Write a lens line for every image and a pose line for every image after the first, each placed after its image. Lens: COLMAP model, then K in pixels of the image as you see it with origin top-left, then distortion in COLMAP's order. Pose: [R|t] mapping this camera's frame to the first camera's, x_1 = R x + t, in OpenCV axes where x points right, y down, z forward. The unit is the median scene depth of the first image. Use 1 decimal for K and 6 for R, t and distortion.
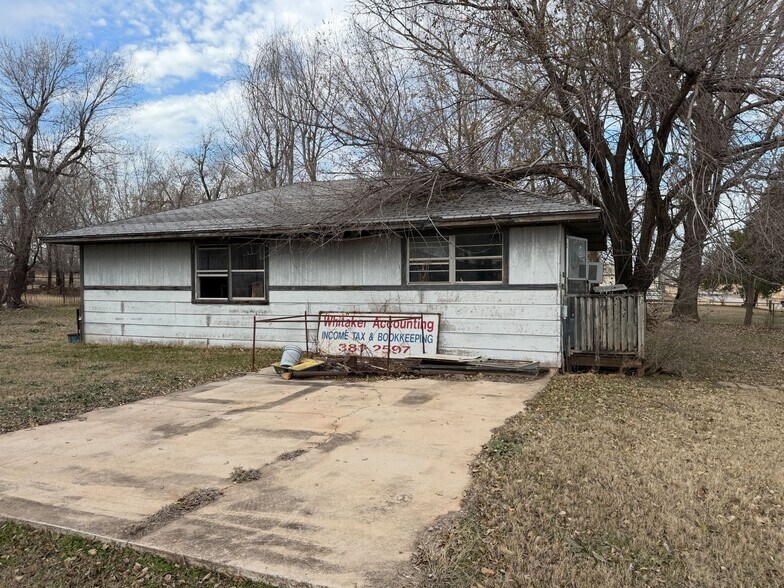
lens RADIAL K [[548.1, 0, 392.0], [0, 548.1, 294.0], [0, 0, 1]] dist [-0.006357, -0.000974]
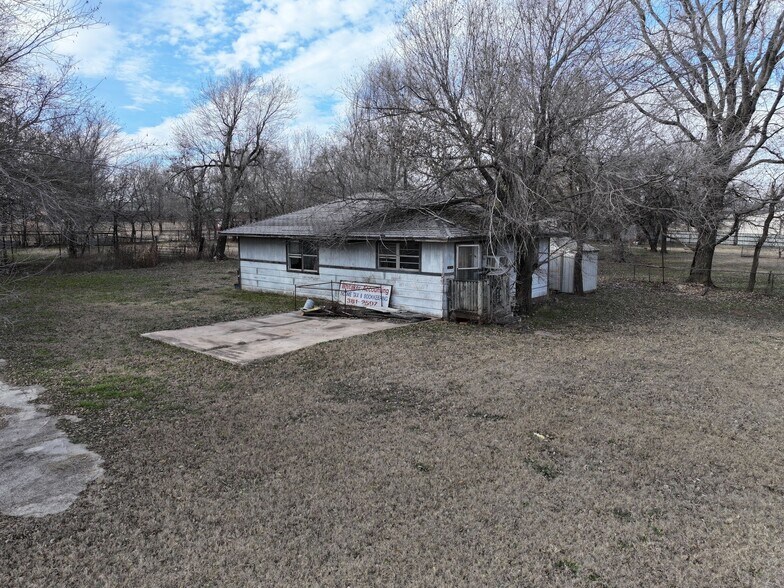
lens RADIAL K [[548.1, 0, 392.0], [0, 548.1, 294.0], [0, 0, 1]] dist [-0.006357, -0.000974]
pose [[0.941173, 0.047154, -0.334618, 0.678363], [-0.007992, 0.993046, 0.117458, -0.145859], [0.337829, -0.107874, 0.935005, -0.709241]]
